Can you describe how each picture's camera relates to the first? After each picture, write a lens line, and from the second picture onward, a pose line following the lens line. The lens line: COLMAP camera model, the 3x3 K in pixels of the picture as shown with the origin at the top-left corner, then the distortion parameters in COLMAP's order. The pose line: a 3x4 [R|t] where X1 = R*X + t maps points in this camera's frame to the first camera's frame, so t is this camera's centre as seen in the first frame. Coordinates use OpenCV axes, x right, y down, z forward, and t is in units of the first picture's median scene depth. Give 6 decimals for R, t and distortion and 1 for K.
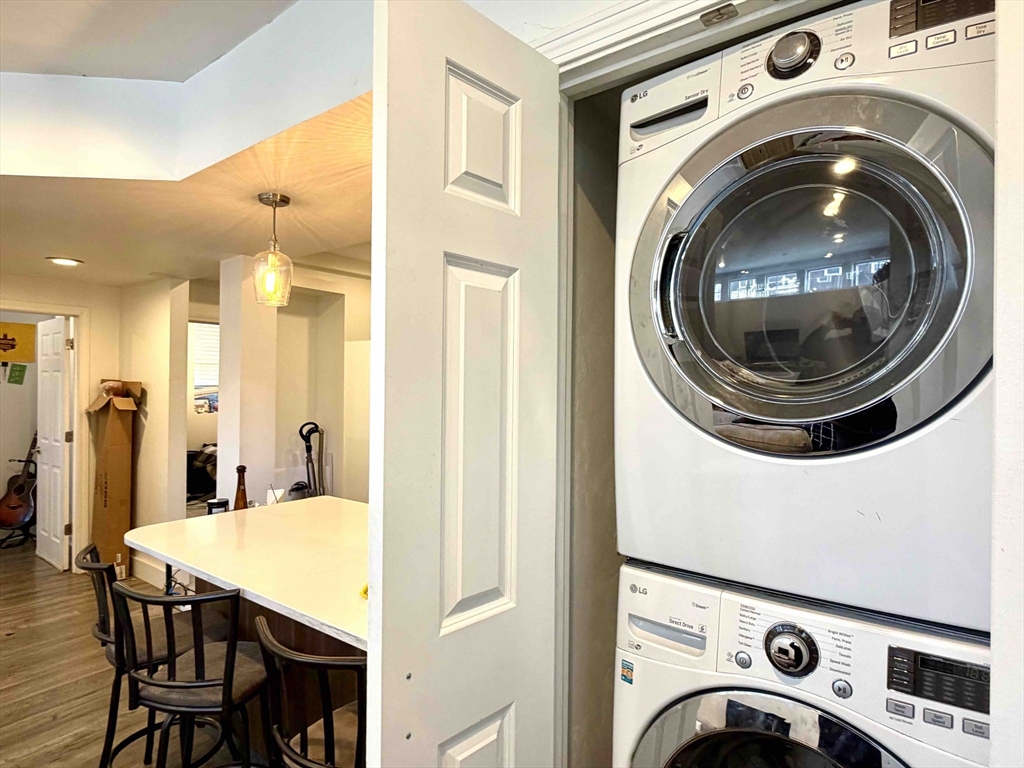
lens RADIAL K [[609.2, 0, 516.3], [0, 609.2, 389.3], [0, 0, 1]] dist [0.023900, 0.000815]
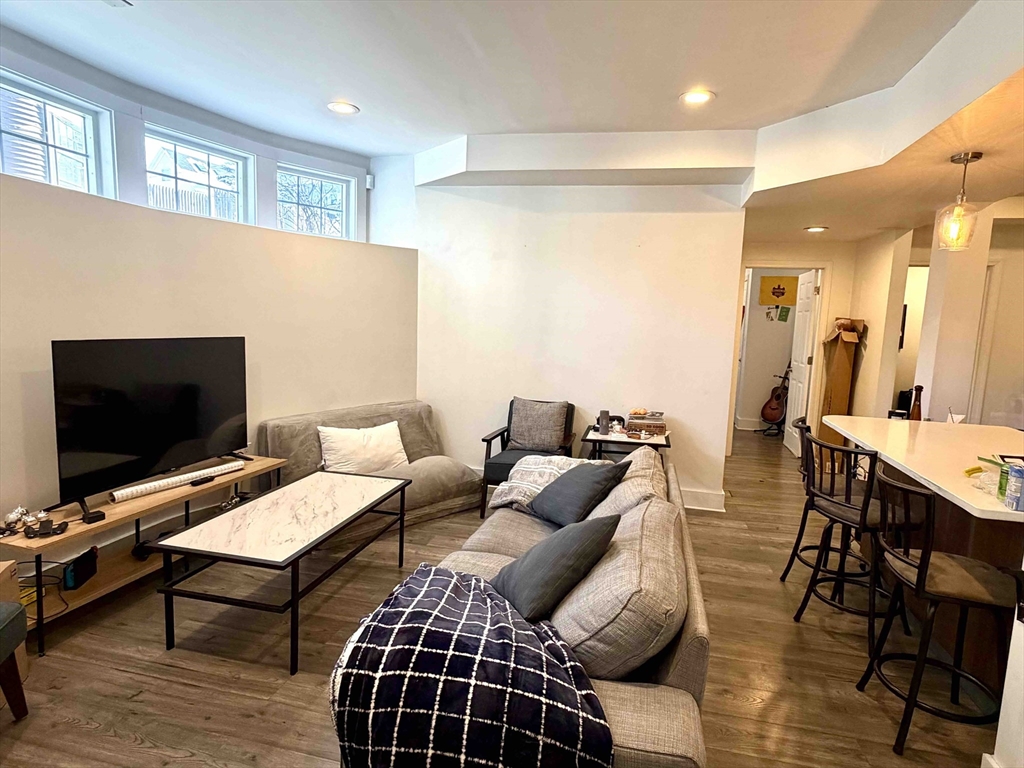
lens RADIAL K [[569.8, 0, 514.6], [0, 569.8, 386.4], [0, 0, 1]] dist [-0.003047, -0.001149]
pose [[0.429039, 0.116847, -0.895696, 0.121081], [-0.031943, 0.992940, 0.114232, 0.013031], [0.902721, -0.020399, 0.429743, -0.118563]]
